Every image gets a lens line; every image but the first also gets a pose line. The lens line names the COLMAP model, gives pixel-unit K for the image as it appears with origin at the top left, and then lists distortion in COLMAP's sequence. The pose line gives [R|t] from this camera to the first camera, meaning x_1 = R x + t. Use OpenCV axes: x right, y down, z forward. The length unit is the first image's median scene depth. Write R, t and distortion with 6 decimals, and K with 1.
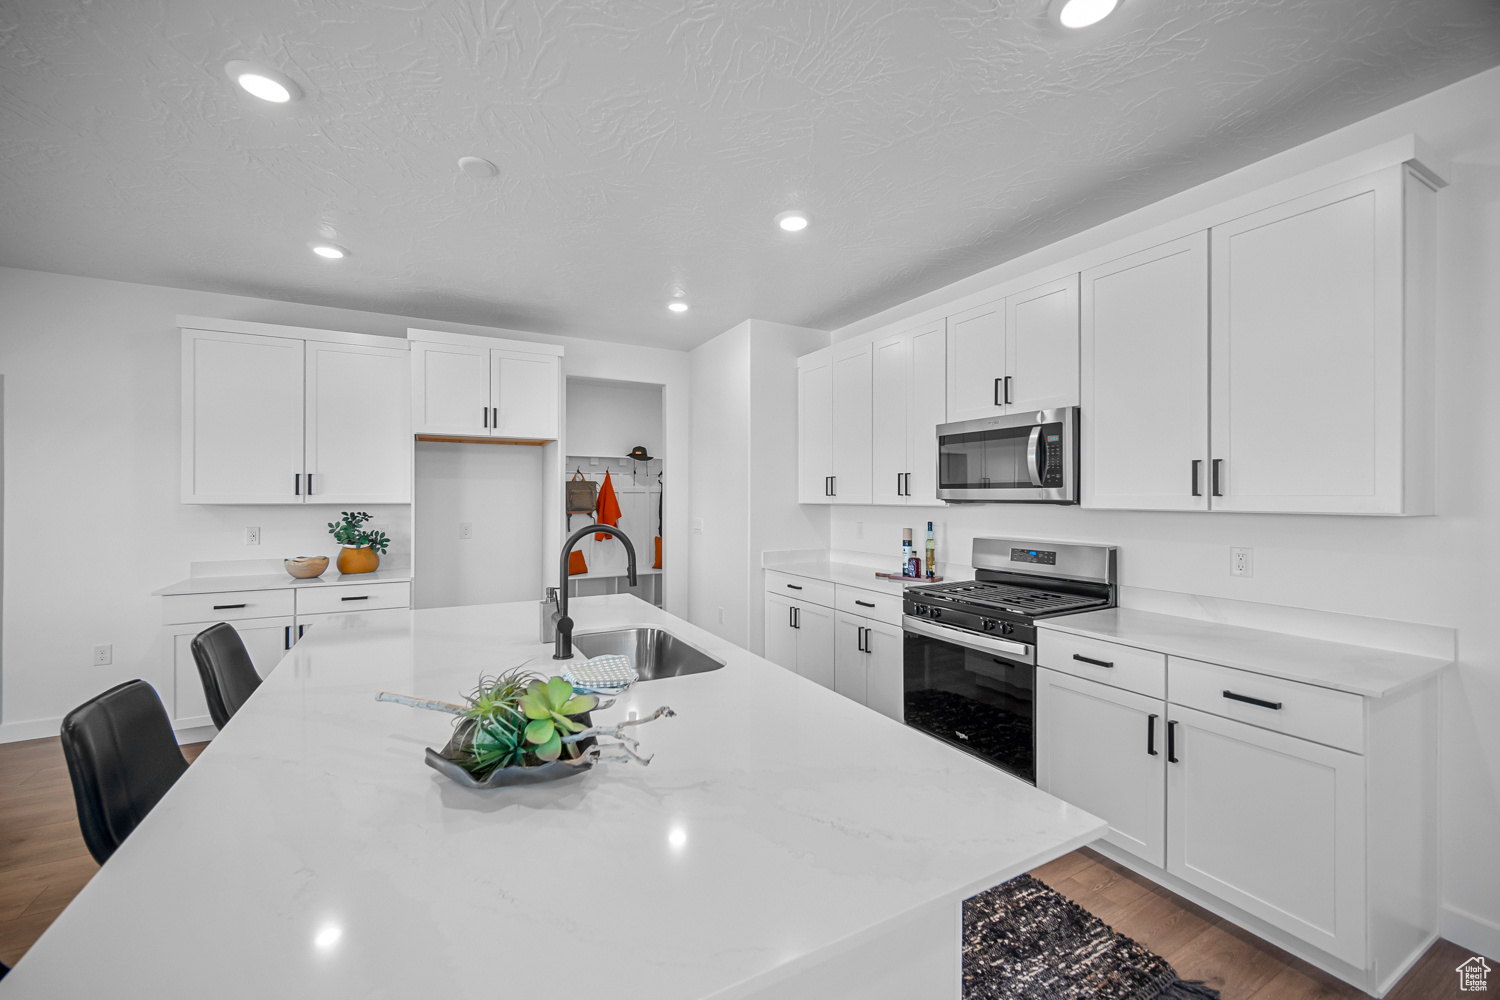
lens RADIAL K [[594.3, 0, 735.2], [0, 594.3, 494.1], [0, 0, 1]] dist [0.001351, -0.001400]
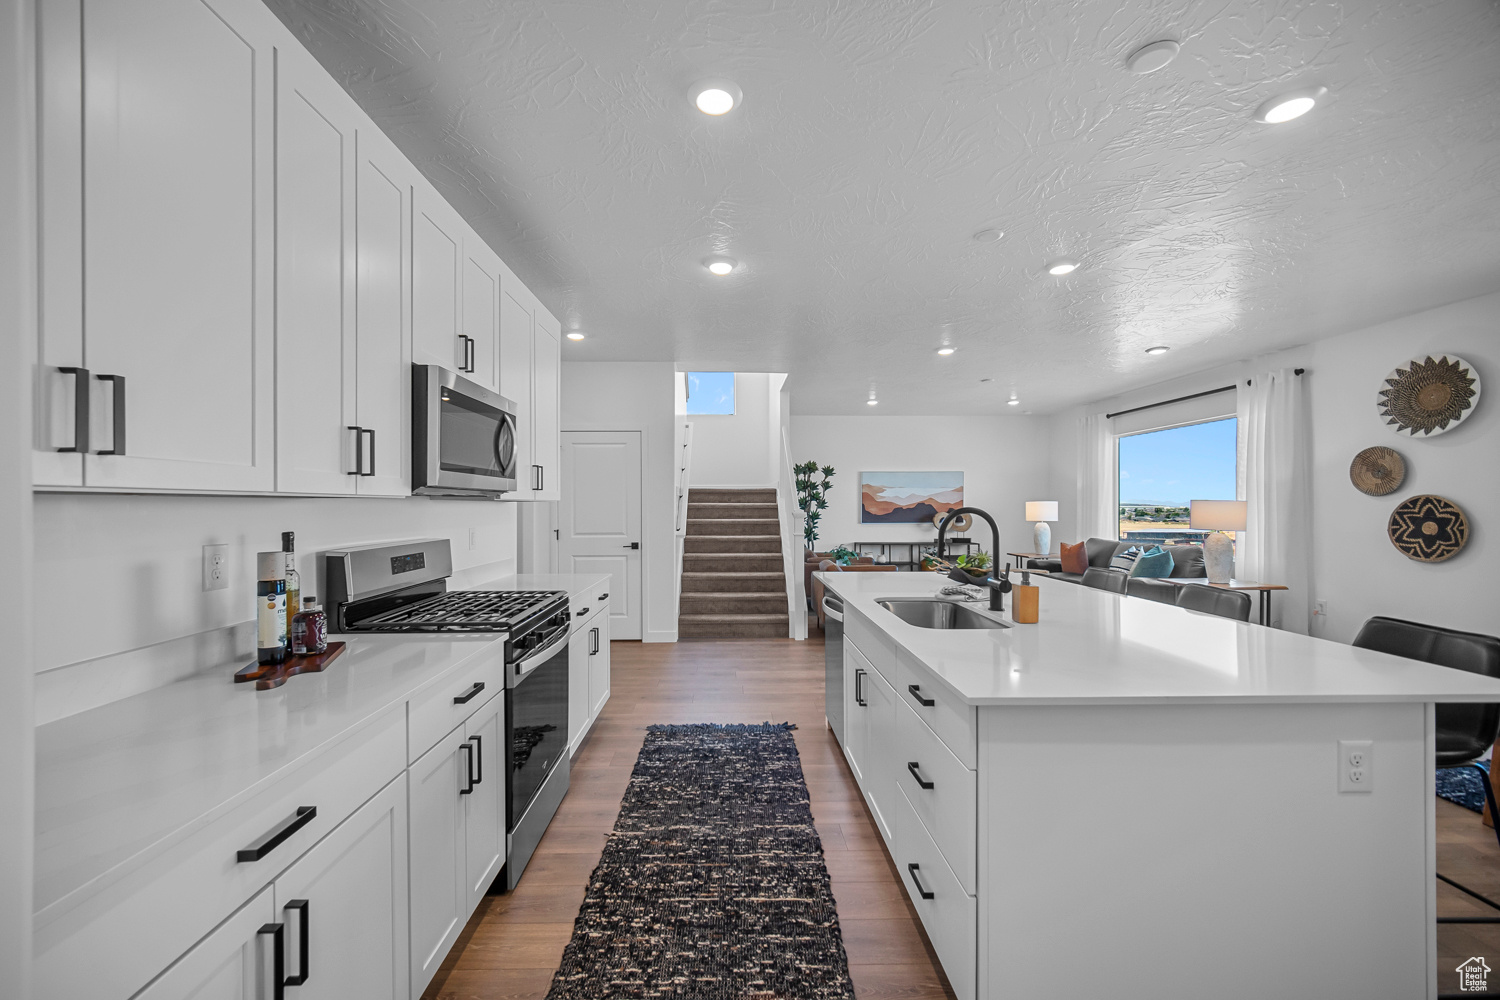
lens RADIAL K [[594.3, 0, 739.1], [0, 594.3, 504.9], [0, 0, 1]] dist [0.001351, -0.001400]
pose [[-0.892278, 0.001334, 0.451484, -0.193795], [0.000073, 0.999996, -0.002811, 0.026504], [-0.451486, -0.002475, -0.892275, 1.244238]]
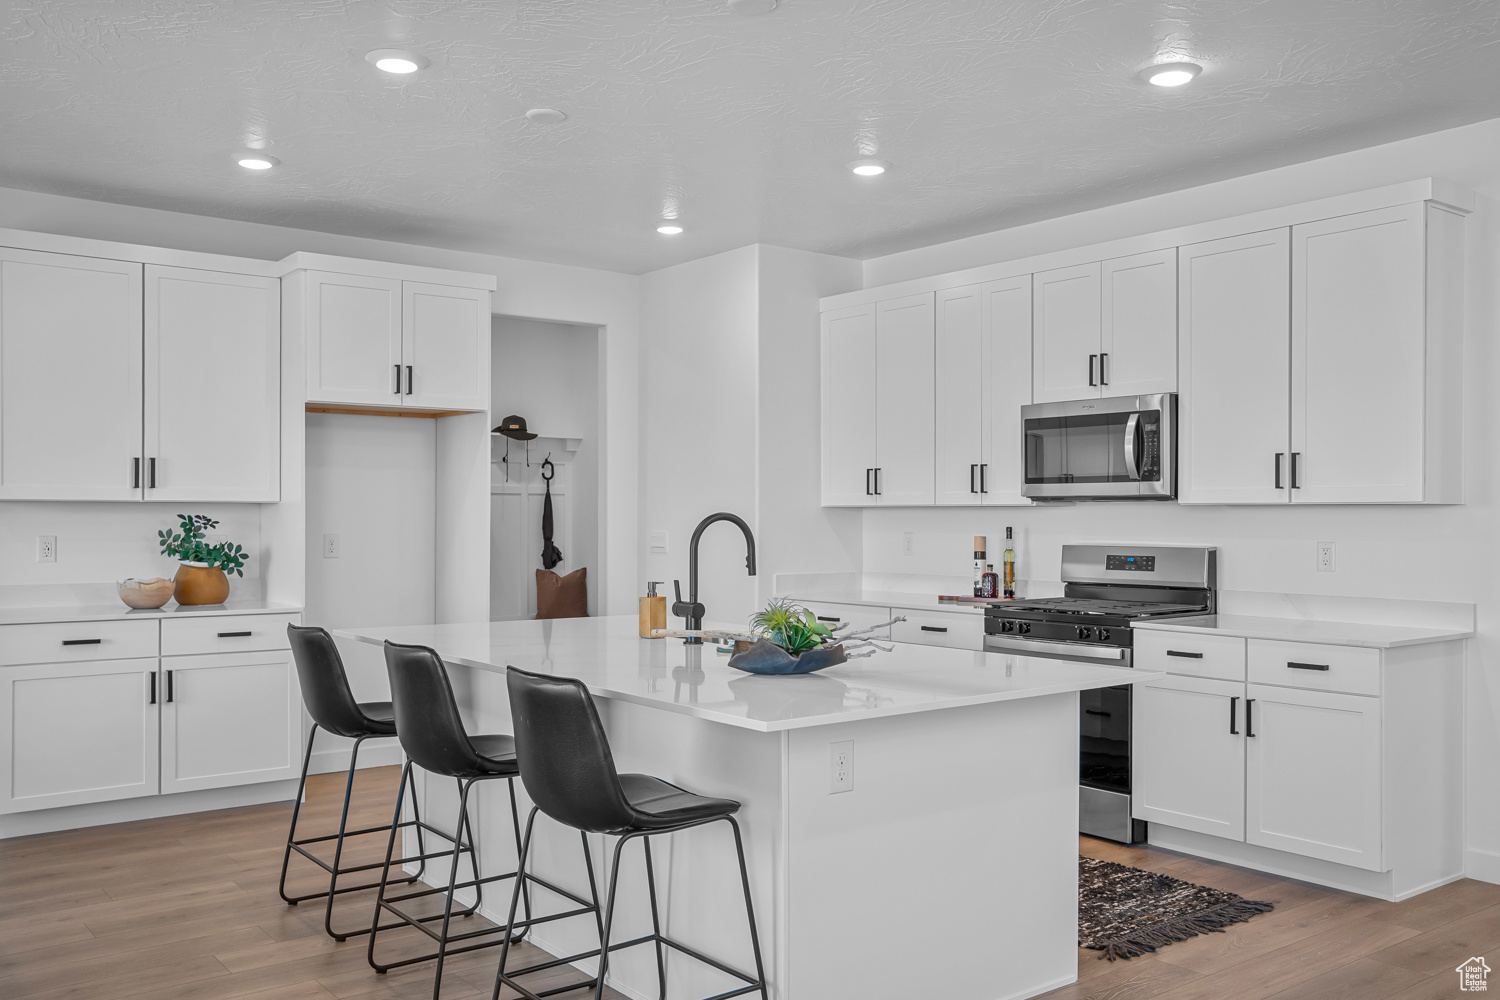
lens RADIAL K [[1302.3, 0, 745.1], [0, 1302.3, 500.5], [0, 0, 1]] dist [-0.041634, 0.058817]
pose [[0.985418, 0.004230, 0.170096, -0.302034], [-0.002992, 0.999967, -0.007532, 0.025703], [-0.170123, 0.006913, 0.985399, -0.619955]]
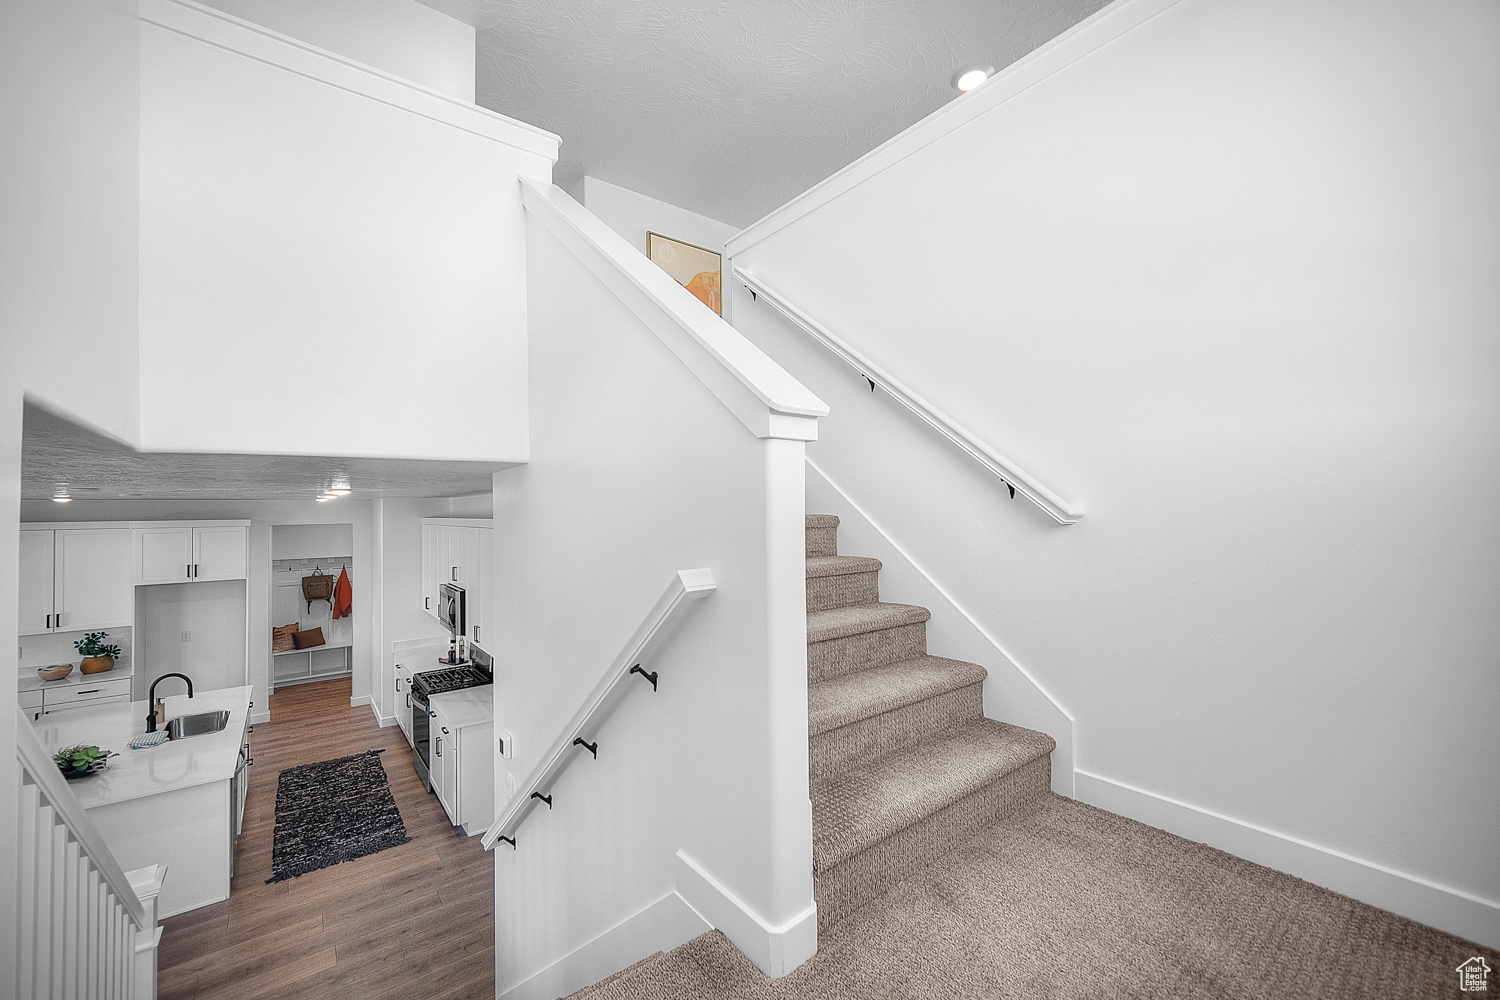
lens RADIAL K [[594.3, 0, 737.4], [0, 594.3, 497.6], [0, 0, 1]] dist [0.001351, -0.001400]
pose [[0.986290, -0.007594, 0.164849, 0.846709], [0.010774, 0.999773, -0.018404, -0.306734], [-0.164672, 0.019927, 0.986147, -0.903520]]
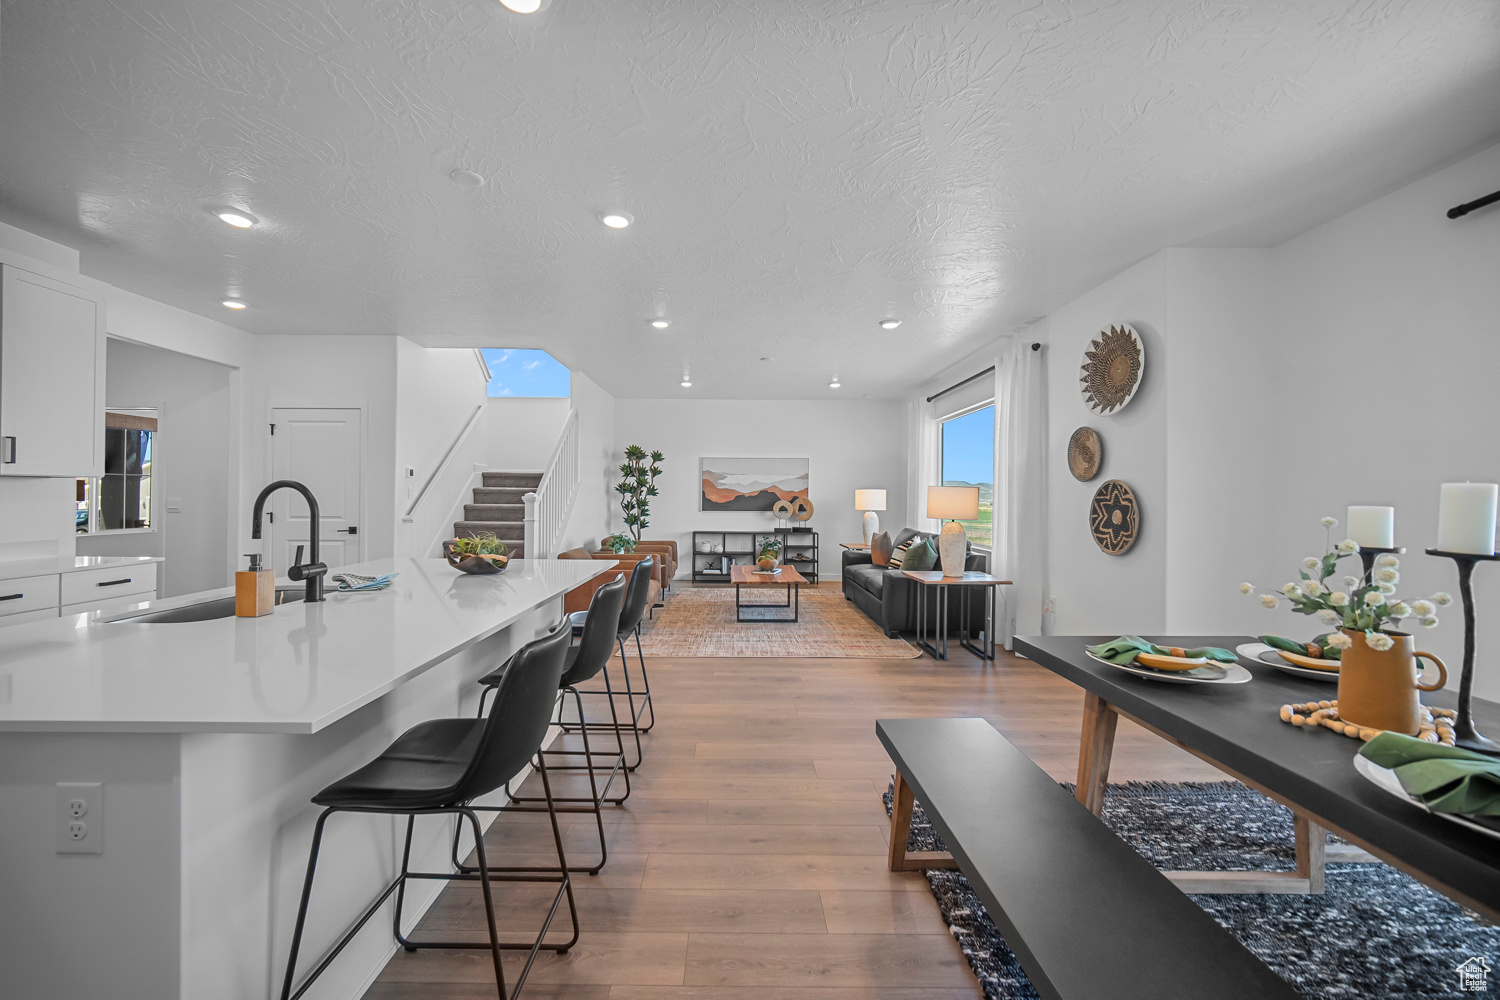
lens RADIAL K [[594.3, 0, 737.5], [0, 594.3, 493.1], [0, 0, 1]] dist [0.001351, -0.001400]
pose [[-0.884017, -0.004094, 0.467438, -0.772170], [-0.008565, 0.999936, -0.007439, 0.040083], [-0.467377, -0.010580, -0.883995, 0.832556]]
